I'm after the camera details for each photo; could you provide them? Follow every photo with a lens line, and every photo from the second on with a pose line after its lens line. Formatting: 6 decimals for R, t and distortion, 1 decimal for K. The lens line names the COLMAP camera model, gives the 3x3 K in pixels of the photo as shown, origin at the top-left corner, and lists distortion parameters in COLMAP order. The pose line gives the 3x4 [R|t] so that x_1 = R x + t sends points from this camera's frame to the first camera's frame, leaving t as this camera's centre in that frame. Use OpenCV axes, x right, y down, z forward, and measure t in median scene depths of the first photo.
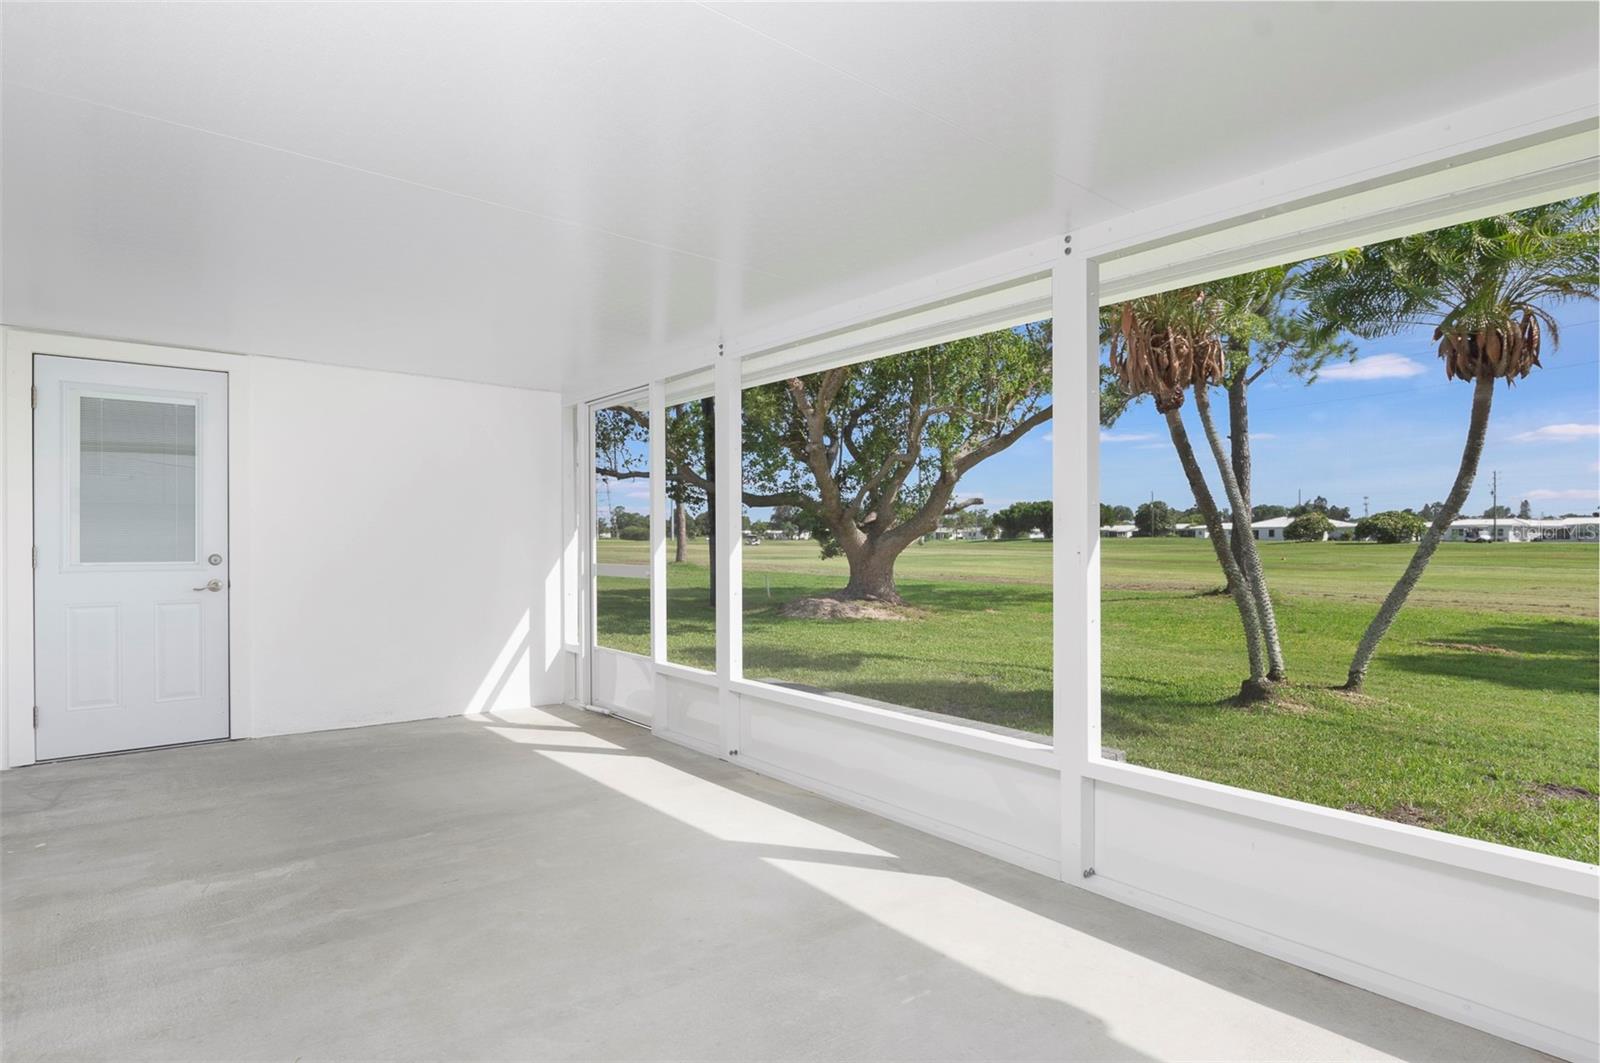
lens RADIAL K [[876.8, 0, 800.0], [0, 876.8, 531.5], [0, 0, 1]] dist [0.000223, -0.000160]
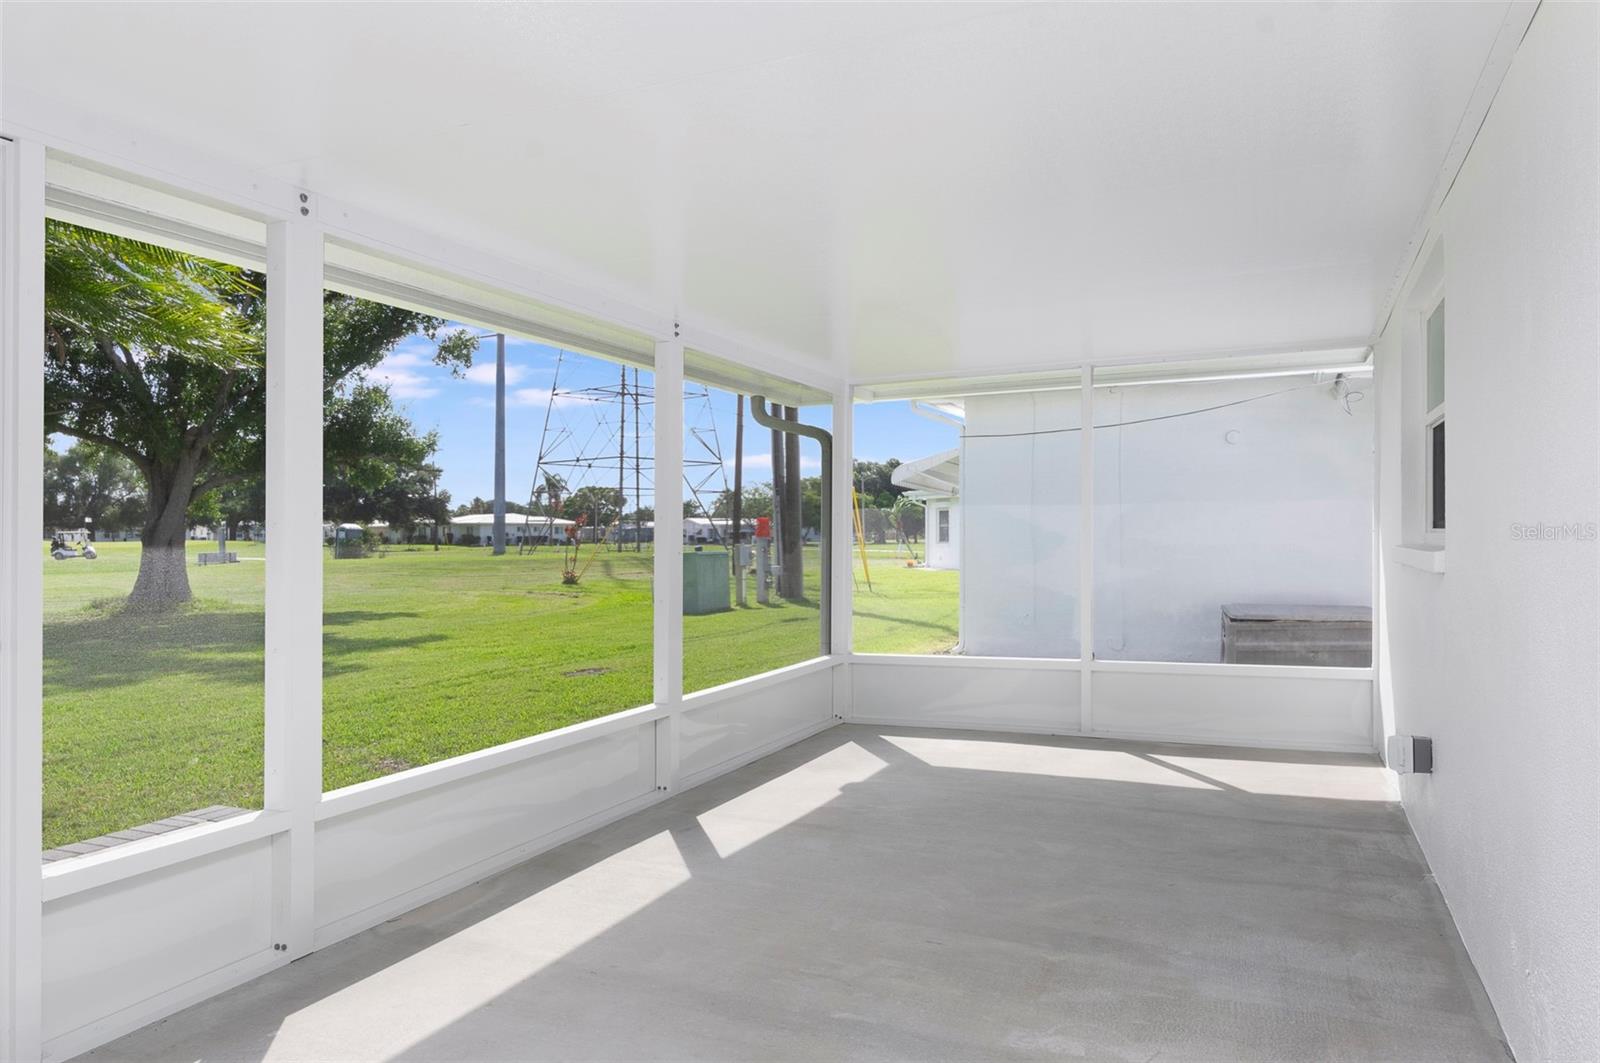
lens RADIAL K [[1107.0, 0, 790.3], [0, 1107.0, 519.8], [0, 0, 1]] dist [-0.003953, 0.001926]
pose [[-0.464088, 0.019243, 0.885580, -1.043767], [0.005818, 0.999809, -0.018677, 0.005413], [-0.885770, -0.003516, -0.464111, 1.309299]]
